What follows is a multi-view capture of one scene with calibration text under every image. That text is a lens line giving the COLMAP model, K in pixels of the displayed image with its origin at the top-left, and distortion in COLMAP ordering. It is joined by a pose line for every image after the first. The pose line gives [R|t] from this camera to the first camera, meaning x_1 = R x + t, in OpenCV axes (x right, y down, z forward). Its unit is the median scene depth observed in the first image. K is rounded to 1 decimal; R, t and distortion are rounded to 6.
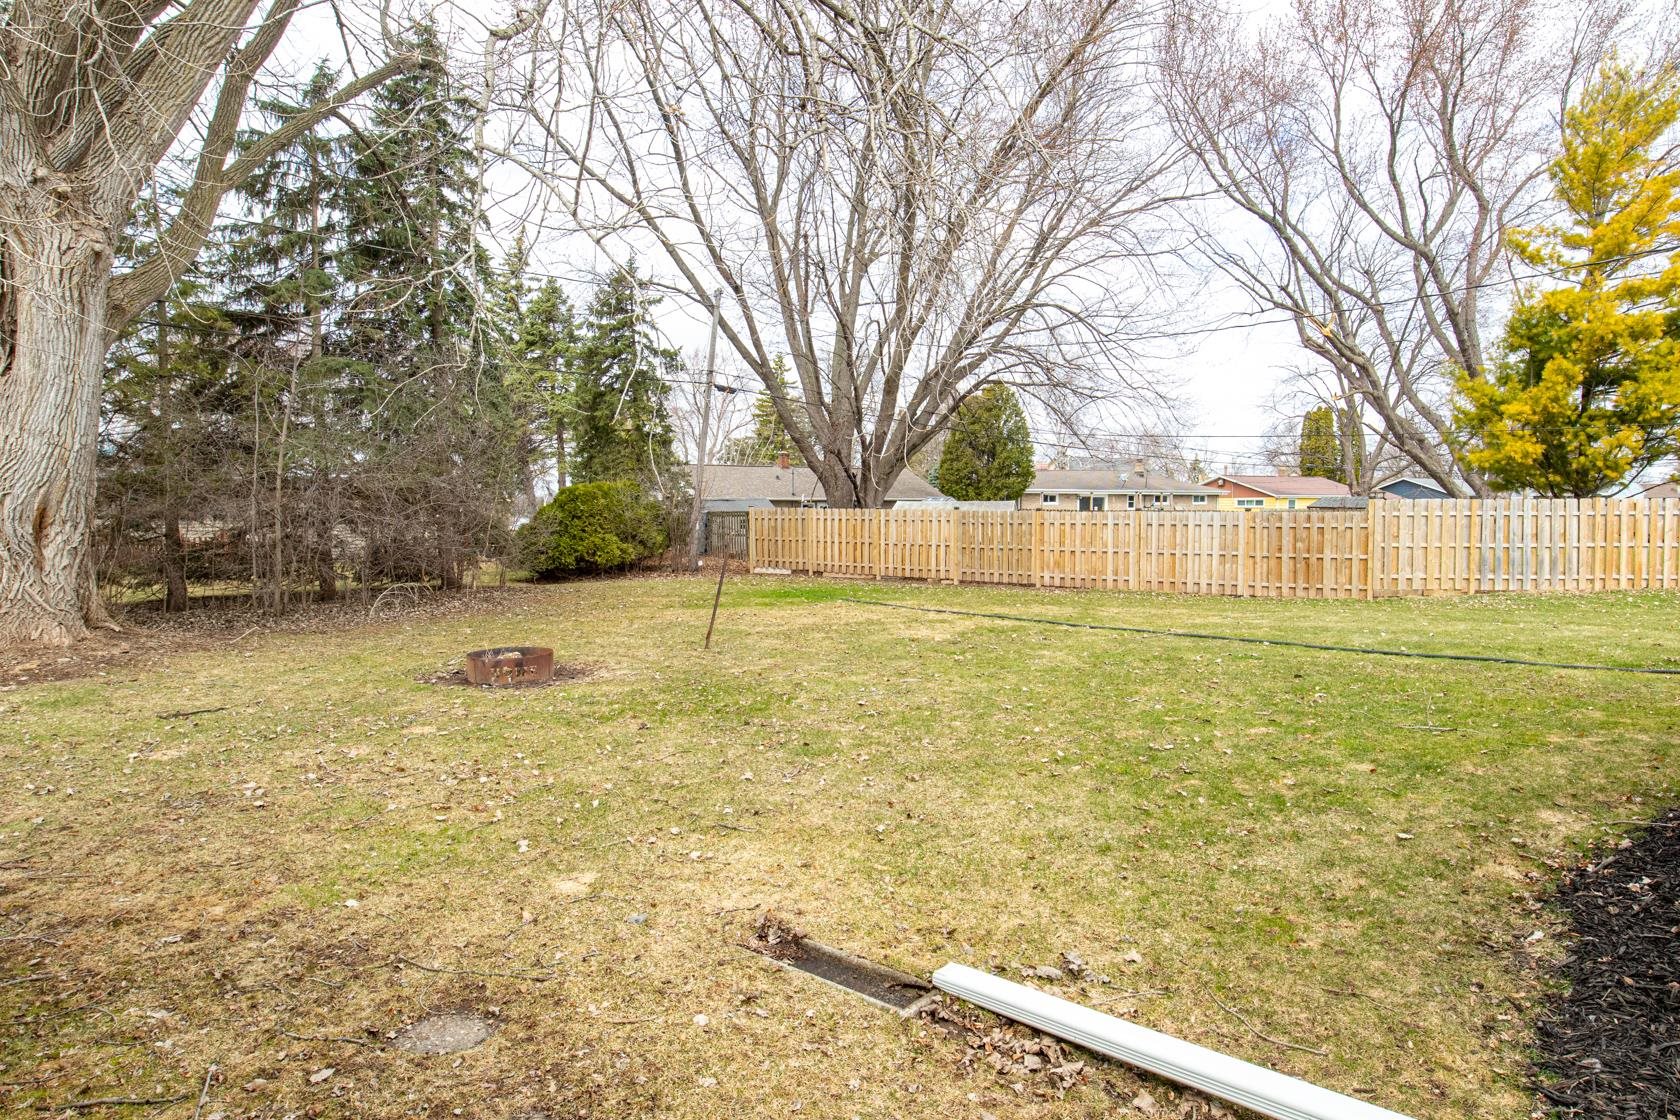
lens RADIAL K [[966.4, 0, 830.2], [0, 966.4, 560.4], [0, 0, 1]] dist [-0.000227, 0.001441]
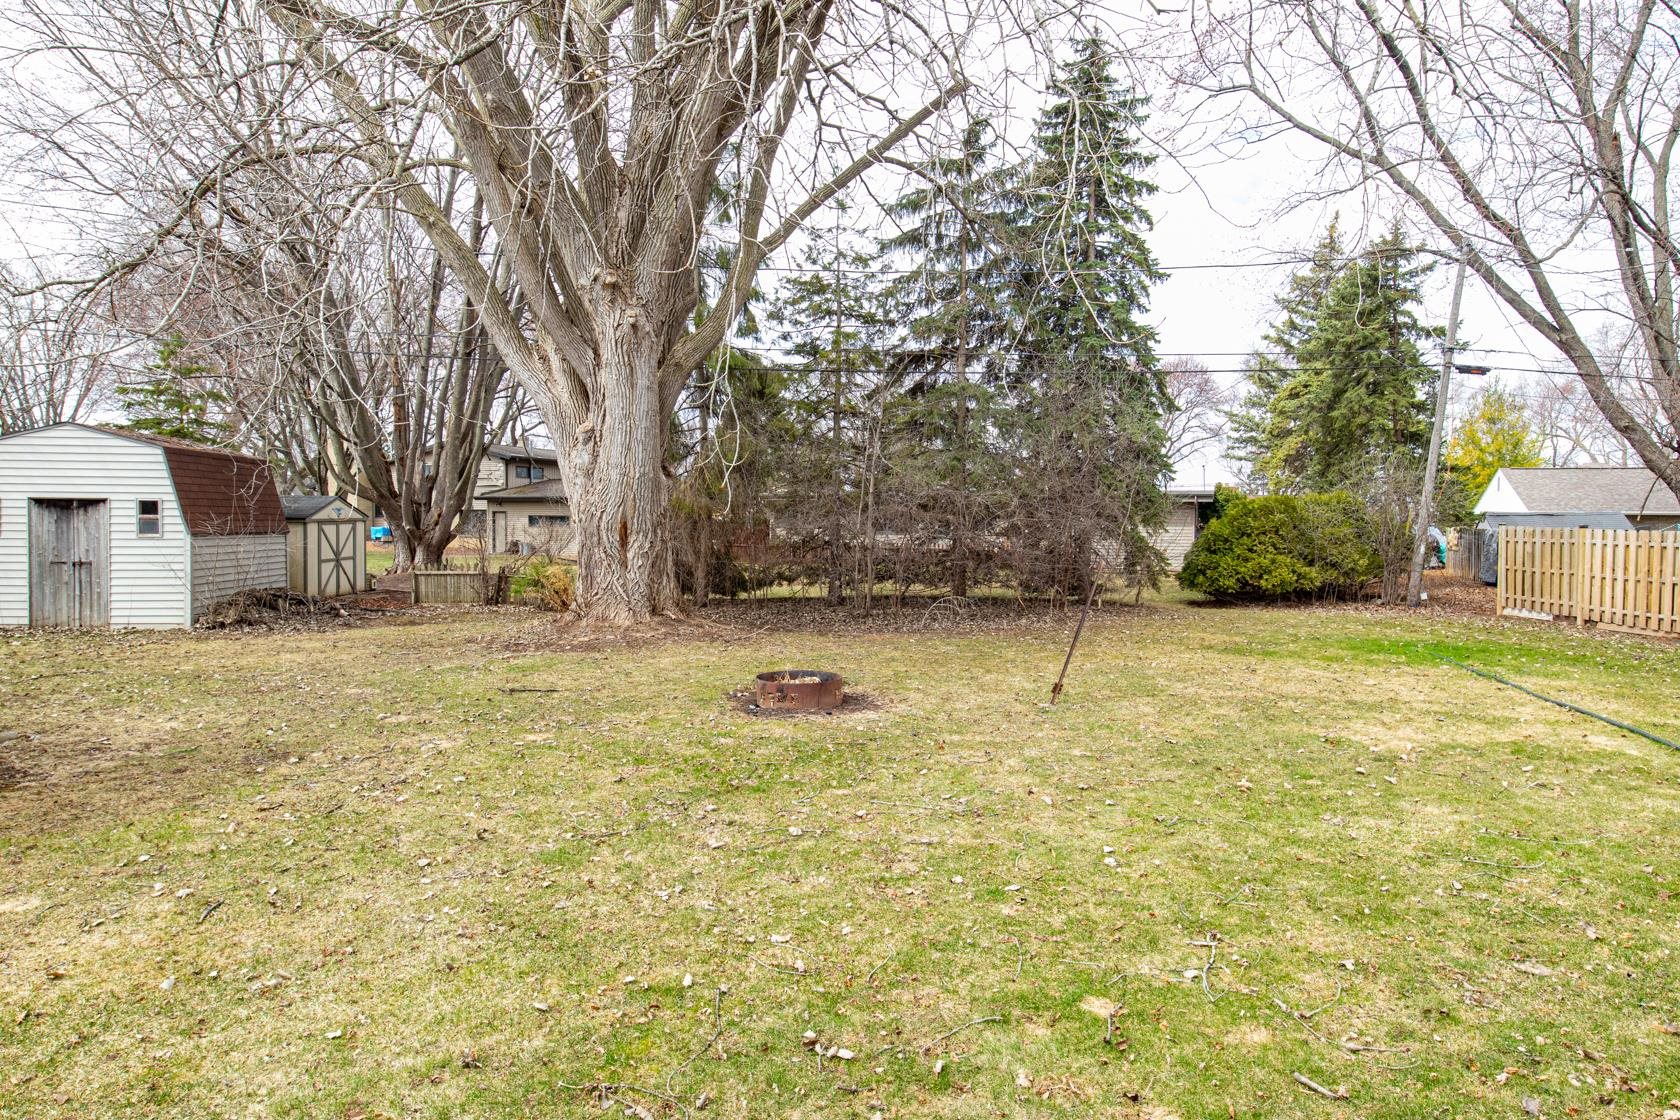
lens RADIAL K [[966.4, 0, 843.8], [0, 966.4, 543.7], [0, 0, 1]] dist [-0.000227, 0.001441]
pose [[0.658984, 0.028518, -0.751616, 0.155245], [-0.049886, 0.998738, -0.005843, -0.012680], [0.750501, 0.041345, 0.659575, 0.143366]]
